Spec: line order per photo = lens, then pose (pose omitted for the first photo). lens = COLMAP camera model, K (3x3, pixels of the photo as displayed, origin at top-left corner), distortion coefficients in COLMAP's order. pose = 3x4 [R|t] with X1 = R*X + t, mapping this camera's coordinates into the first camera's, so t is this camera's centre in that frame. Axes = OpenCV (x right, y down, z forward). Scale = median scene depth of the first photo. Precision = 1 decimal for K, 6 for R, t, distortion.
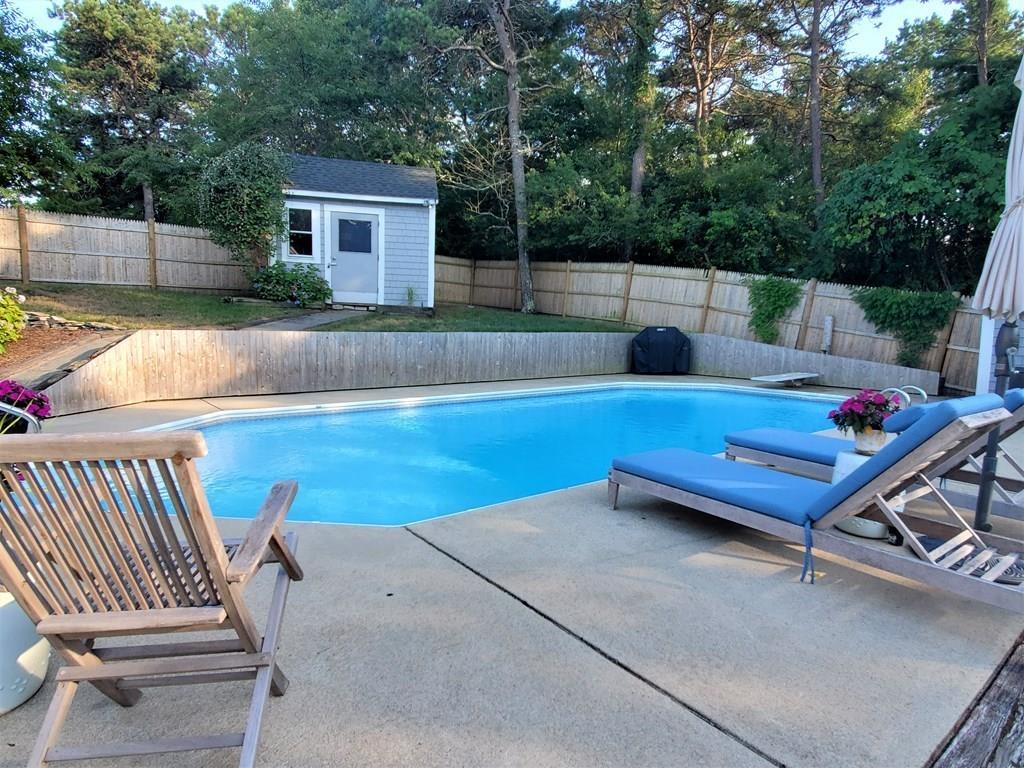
lens RADIAL K [[567.2, 0, 512.0], [0, 567.2, 384.0], [0, 0, 1]] dist [-0.000869, -0.002471]
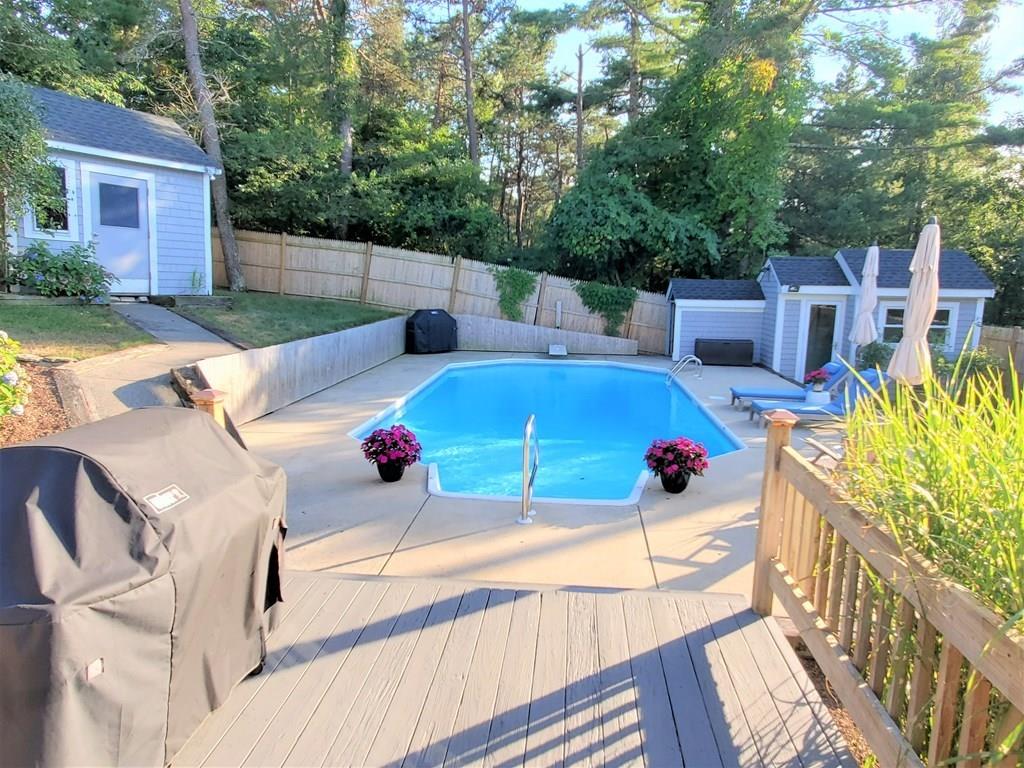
lens RADIAL K [[709.0, 0, 512.0], [0, 709.0, 384.0], [0, 0, 1]] dist [0.003359, 0.002502]
pose [[0.662560, -0.116870, 0.739835, -0.671332], [0.066990, 0.993040, 0.096875, -0.080070], [-0.746007, -0.014624, 0.665777, -0.040157]]
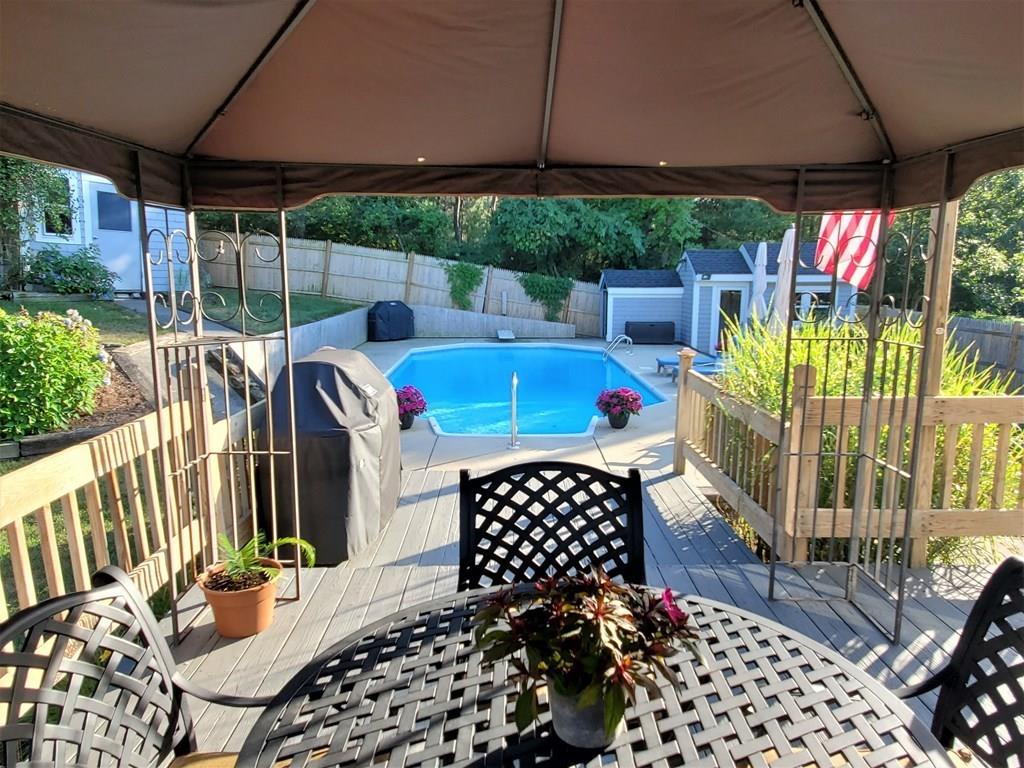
lens RADIAL K [[709.0, 0, 512.0], [0, 709.0, 384.0], [0, 0, 1]] dist [0.003359, 0.002502]
pose [[0.583102, -0.143275, 0.799665, -0.826842], [0.086452, 0.989680, 0.114280, -0.075817], [-0.807786, 0.002496, 0.589470, -0.109901]]
